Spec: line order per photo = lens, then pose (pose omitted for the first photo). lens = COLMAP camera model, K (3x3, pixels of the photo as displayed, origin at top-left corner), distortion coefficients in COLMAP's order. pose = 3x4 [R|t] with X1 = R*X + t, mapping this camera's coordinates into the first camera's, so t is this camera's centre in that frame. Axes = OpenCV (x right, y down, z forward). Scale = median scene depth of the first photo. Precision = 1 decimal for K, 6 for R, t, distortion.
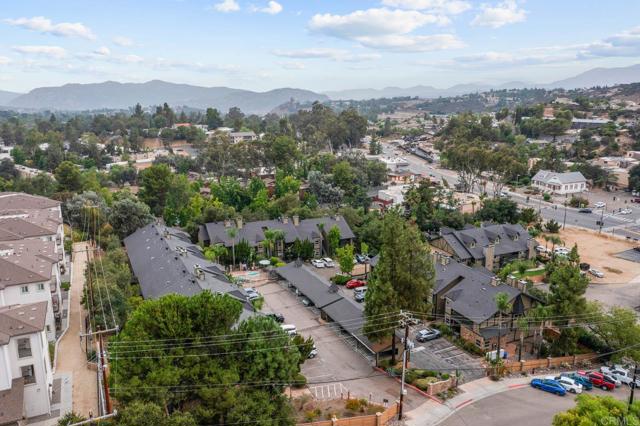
lens RADIAL K [[507.2, 0, 320.0], [0, 507.2, 213.0], [0, 0, 1]] dist [0.005558, -0.001859]
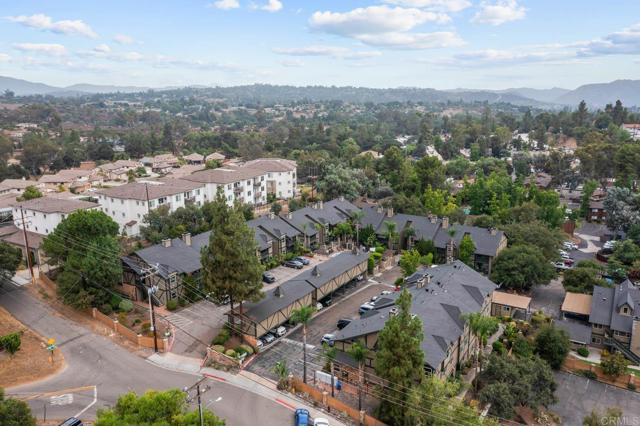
lens RADIAL K [[507.2, 0, 320.0], [0, 507.2, 213.0], [0, 0, 1]] dist [0.005558, -0.001859]
pose [[0.562546, 0.197089, -0.802931, 0.215253], [-0.192185, 0.975741, 0.104859, -0.021567], [0.804119, 0.095323, 0.586776, 0.092470]]
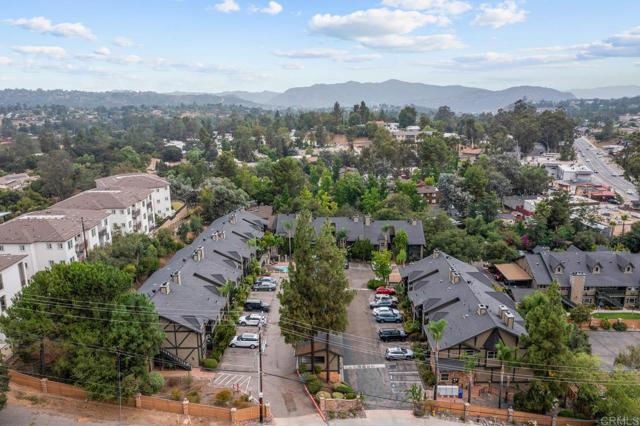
lens RADIAL K [[503.5, 0, 320.0], [0, 503.5, 213.0], [0, 0, 1]] dist [0.008264, 0.003092]
pose [[0.902894, 0.097564, -0.418645, 0.102714], [-0.095987, 0.995072, 0.024882, -0.005424], [0.419009, 0.017719, 0.907809, 0.024441]]
